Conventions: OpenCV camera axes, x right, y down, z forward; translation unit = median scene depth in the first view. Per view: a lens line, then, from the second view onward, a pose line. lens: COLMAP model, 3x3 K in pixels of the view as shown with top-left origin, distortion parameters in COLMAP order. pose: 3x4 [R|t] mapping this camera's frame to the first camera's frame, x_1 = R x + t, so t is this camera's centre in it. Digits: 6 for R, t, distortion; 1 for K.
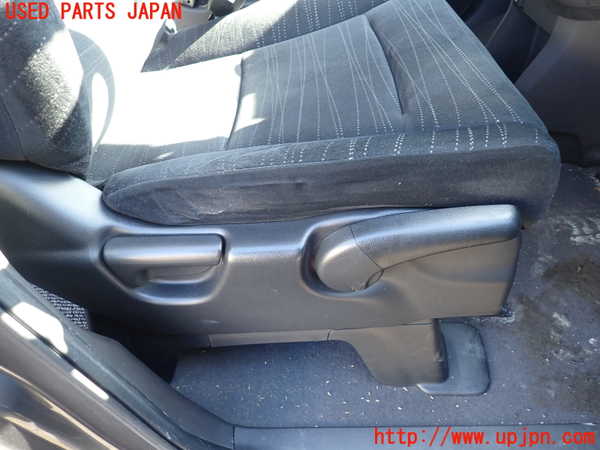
lens RADIAL K [[447.3, 0, 300.0], [0, 447.3, 225.0], [0, 0, 1]] dist [0.015205, -0.000136]
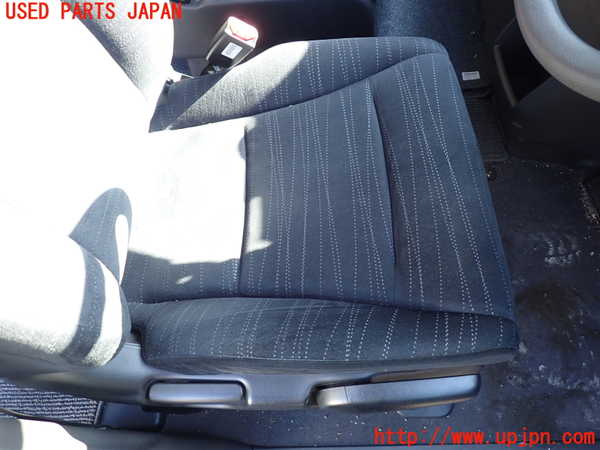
lens RADIAL K [[447.3, 0, 300.0], [0, 447.3, 225.0], [0, 0, 1]] dist [0.015205, -0.000136]
pose [[0.999985, -0.002175, 0.004969, -0.011997], [0.000438, 0.945477, 0.325688, -0.518596], [-0.005406, -0.325681, 0.945464, -0.025427]]
